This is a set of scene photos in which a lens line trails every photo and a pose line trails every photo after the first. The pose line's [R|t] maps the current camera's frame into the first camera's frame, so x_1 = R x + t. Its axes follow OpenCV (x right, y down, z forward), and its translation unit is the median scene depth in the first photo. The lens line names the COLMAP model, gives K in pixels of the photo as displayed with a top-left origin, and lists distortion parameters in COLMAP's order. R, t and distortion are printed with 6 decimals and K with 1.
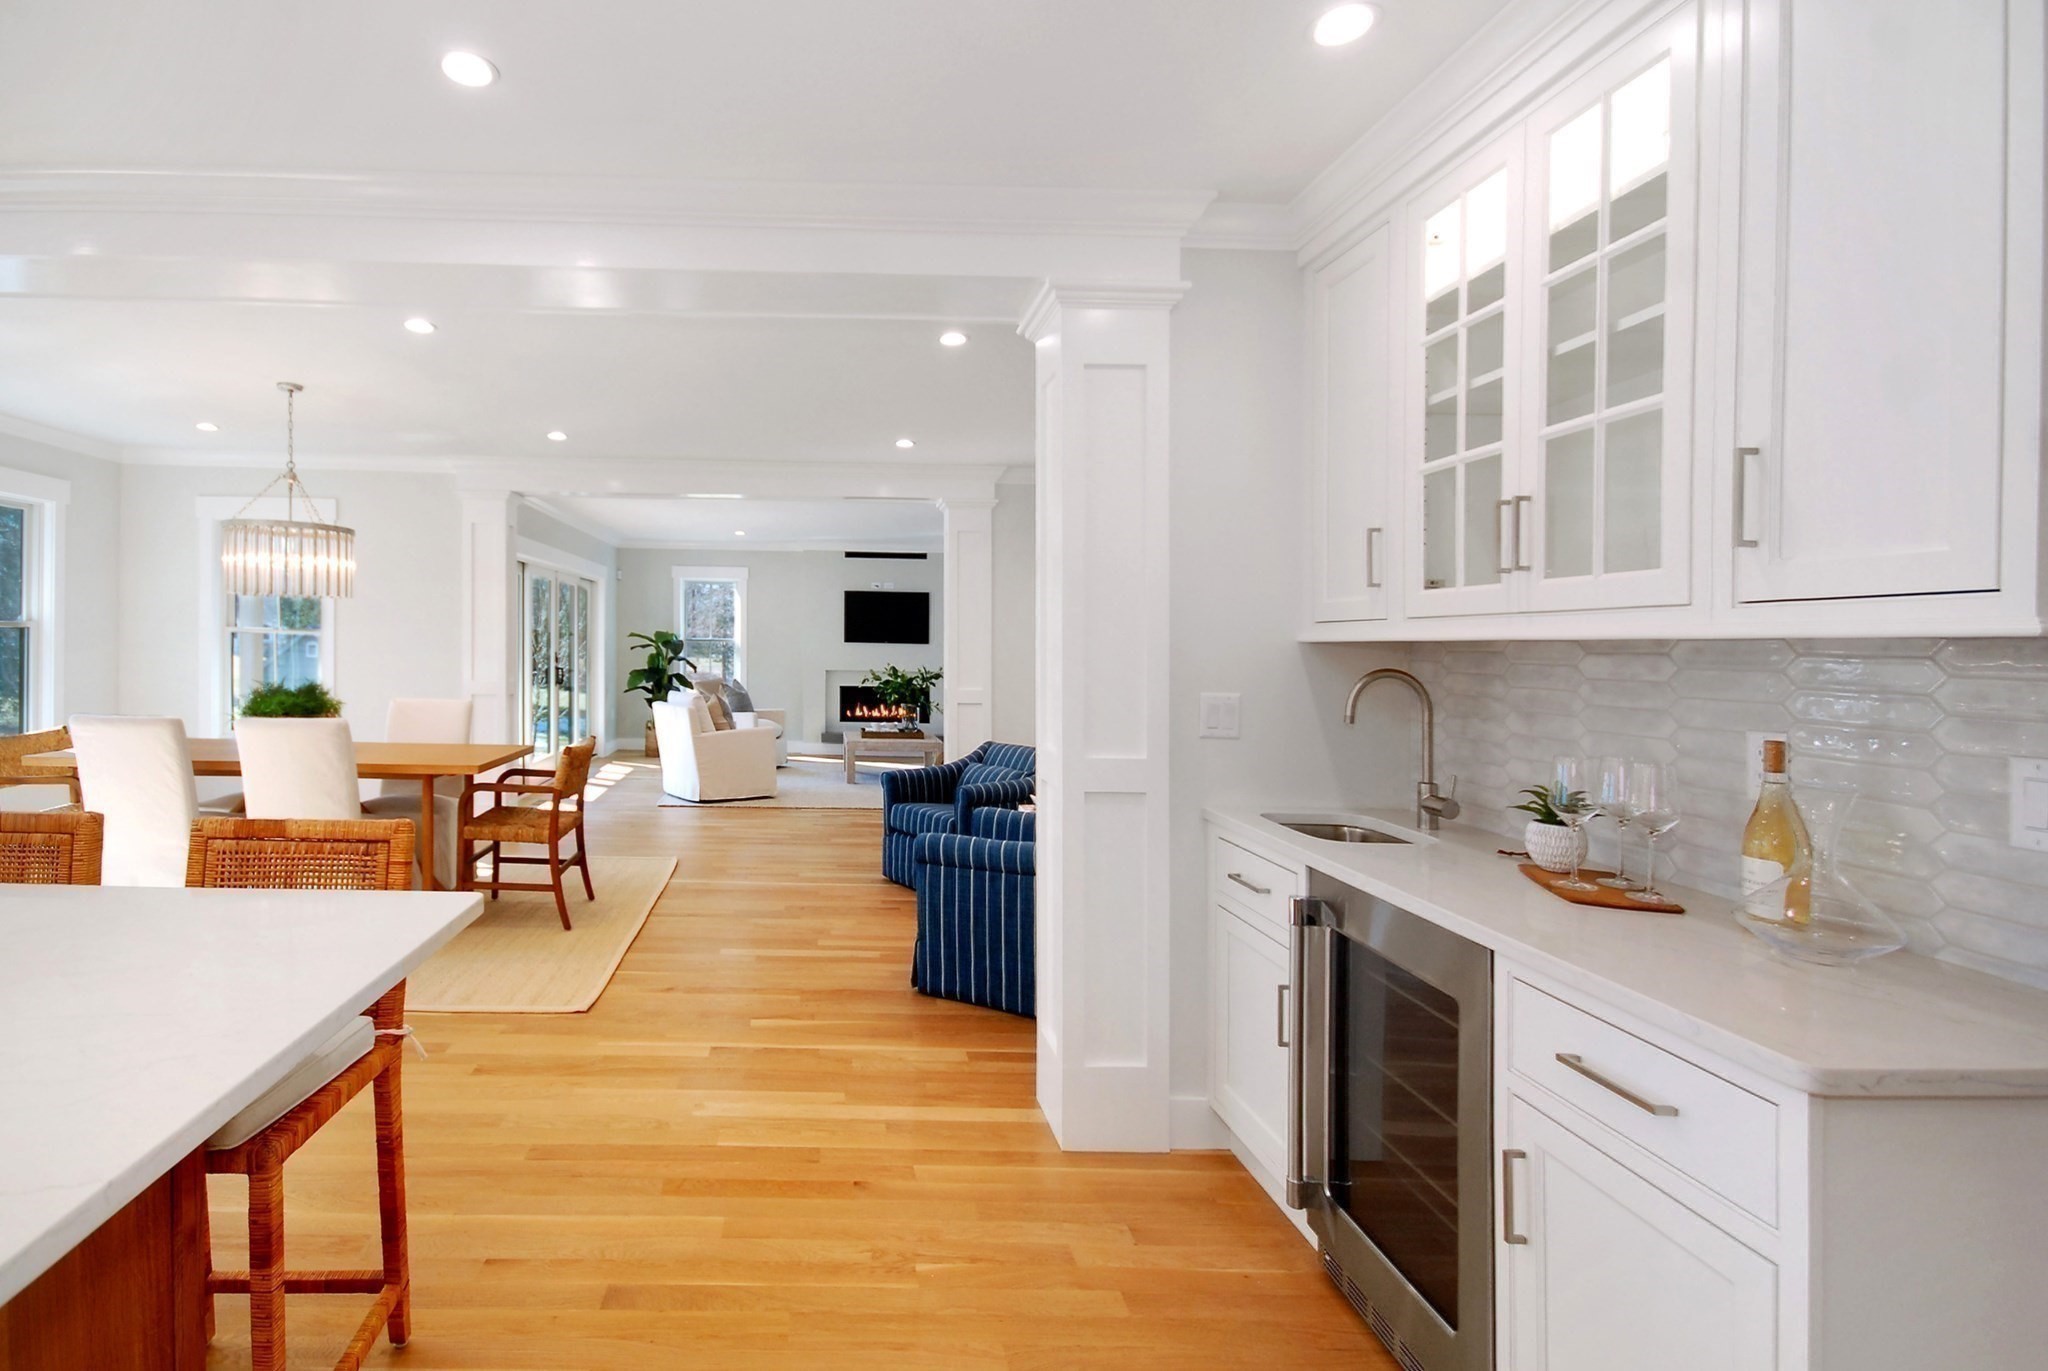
lens RADIAL K [[964.0, 0, 1031.9], [0, 964.0, 665.0], [0, 0, 1]] dist [0.020413, 0.000265]
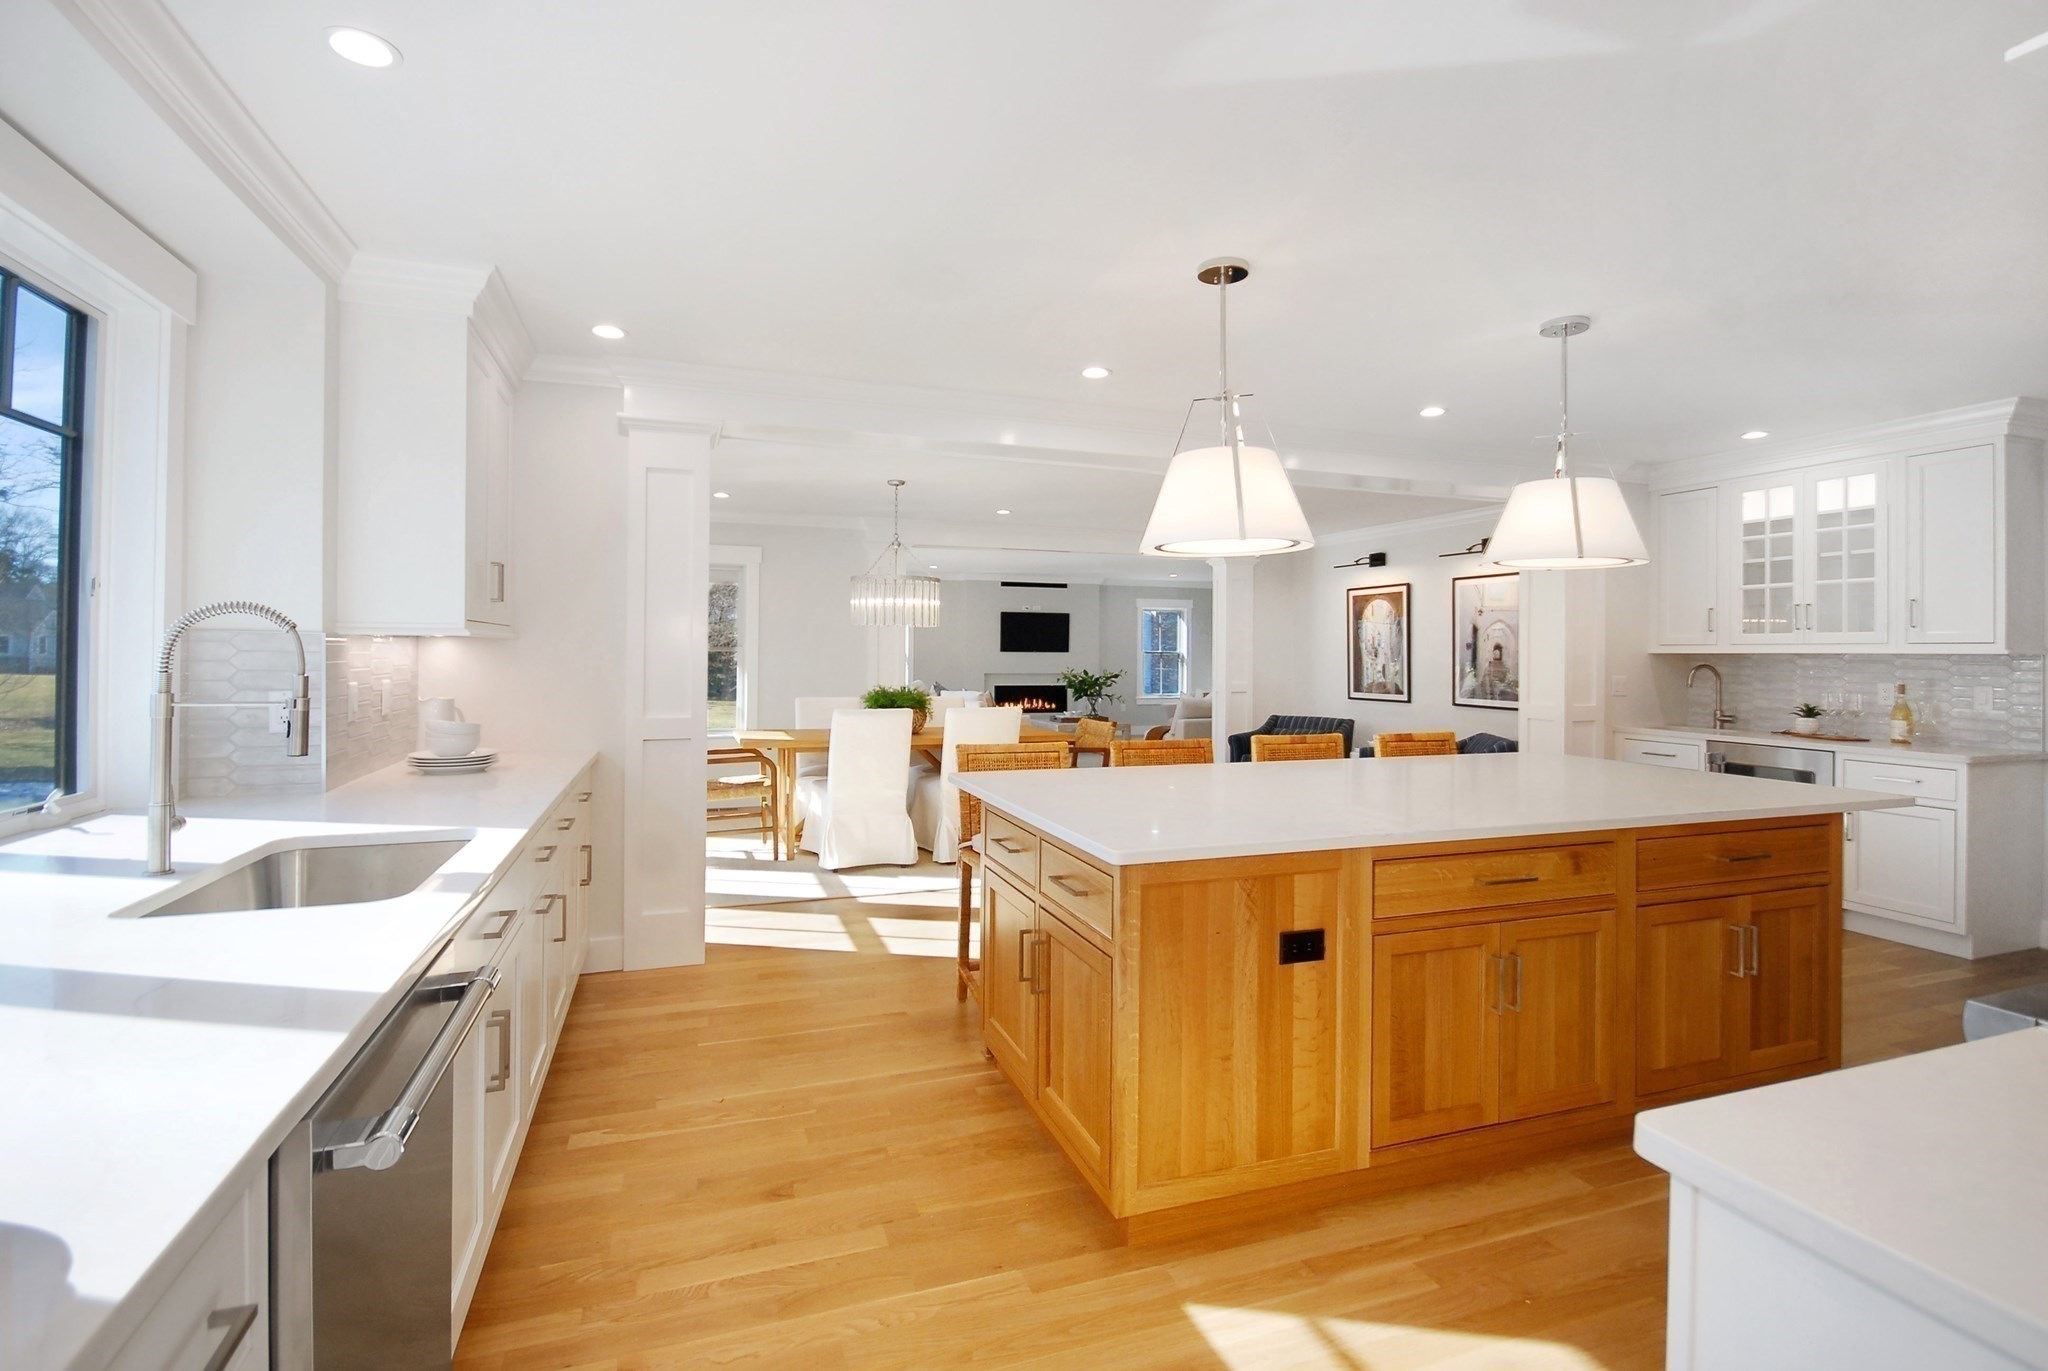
lens RADIAL K [[964.0, 0, 1011.5], [0, 964.0, 679.9], [0, 0, 1]] dist [0.020413, 0.000265]
pose [[0.946068, -0.011681, 0.323757, -2.564893], [0.008510, 0.999901, 0.011209, -0.000322], [-0.323856, -0.007850, 0.946074, -0.940717]]
